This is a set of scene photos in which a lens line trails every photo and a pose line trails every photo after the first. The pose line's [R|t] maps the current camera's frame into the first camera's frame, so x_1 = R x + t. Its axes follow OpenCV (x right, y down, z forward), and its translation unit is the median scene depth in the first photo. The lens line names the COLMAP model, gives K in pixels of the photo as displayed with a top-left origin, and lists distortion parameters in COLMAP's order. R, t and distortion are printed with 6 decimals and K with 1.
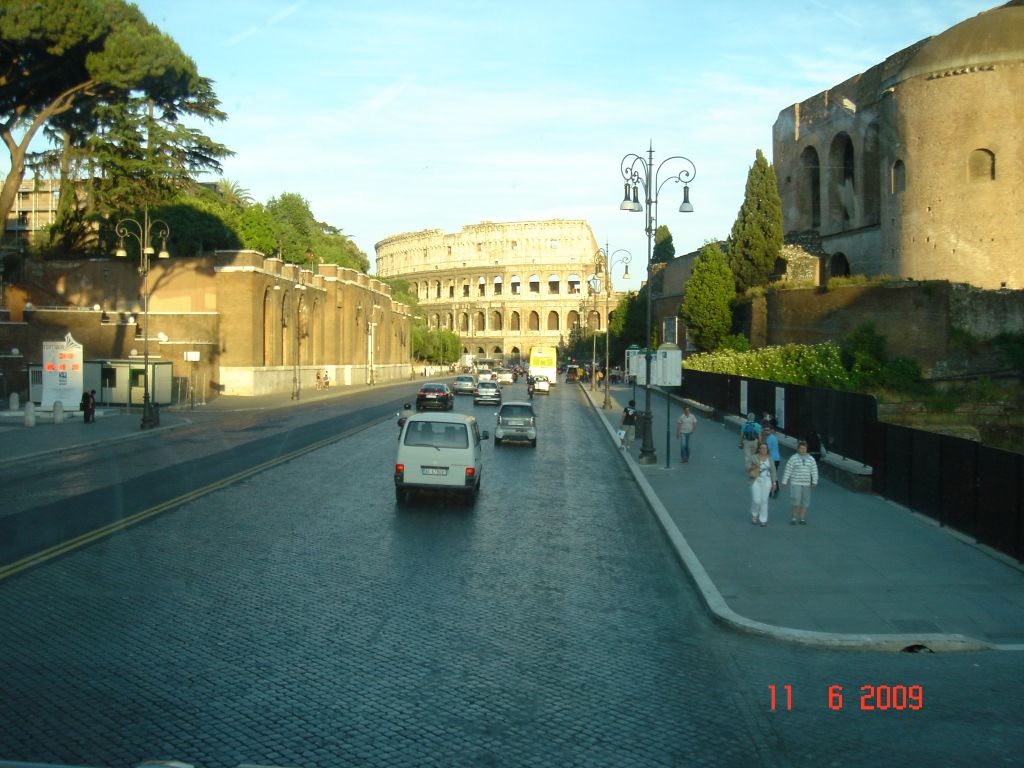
lens RADIAL K [[1137.6, 0, 512.6], [0, 1137.6, 385.0], [0, 0, 1]] dist [-0.149086, 0.000000]
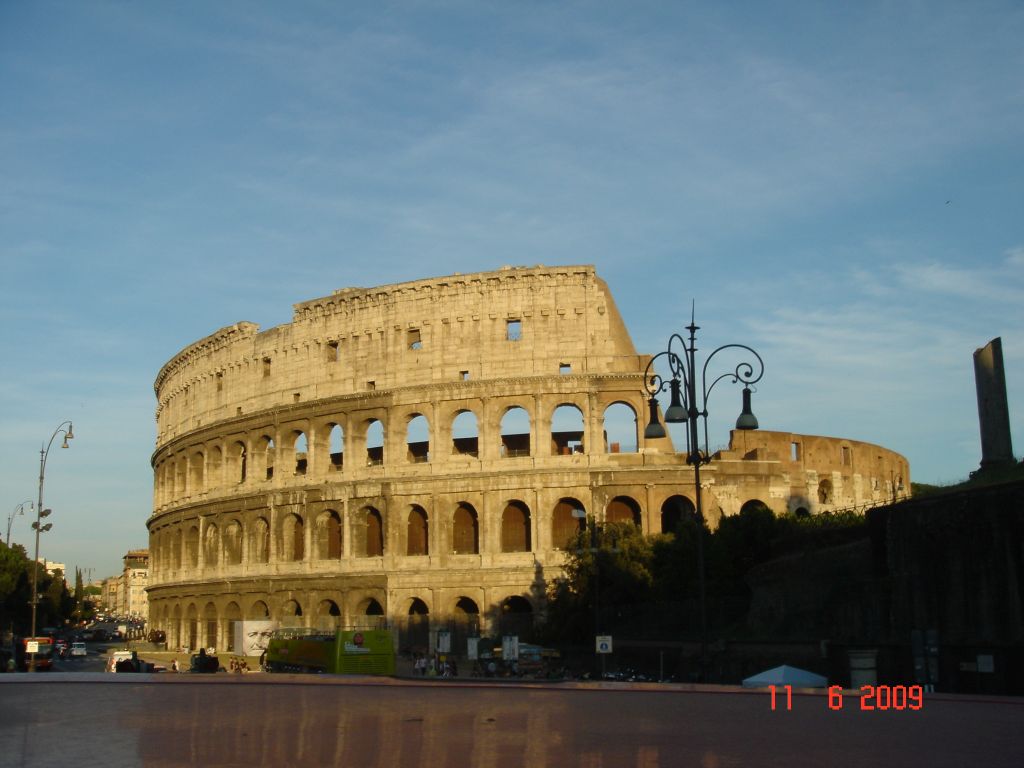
lens RADIAL K [[1137.6, 0, 508.7], [0, 1137.6, 385.3], [0, 0, 1]] dist [-0.149086, 0.000000]
pose [[0.999639, -0.009897, 0.024997, 0.024099], [0.015348, 0.973463, -0.228330, -0.015932], [-0.022074, 0.228631, 0.973263, 0.610418]]
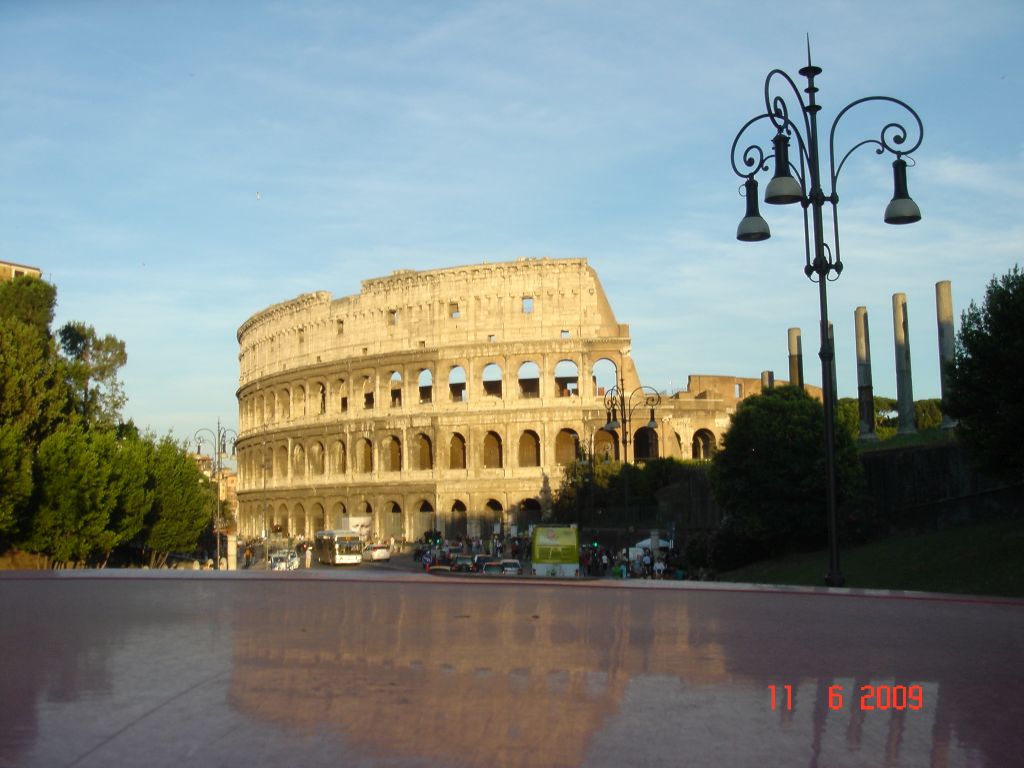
lens RADIAL K [[1137.6, 0, 511.1], [0, 1137.6, 383.9], [0, 0, 1]] dist [-0.149086, 0.000000]
pose [[0.999719, -0.013956, 0.019148, 0.017528], [0.016484, 0.990165, -0.138931, -0.013150], [-0.017021, 0.139207, 0.990117, 0.466585]]
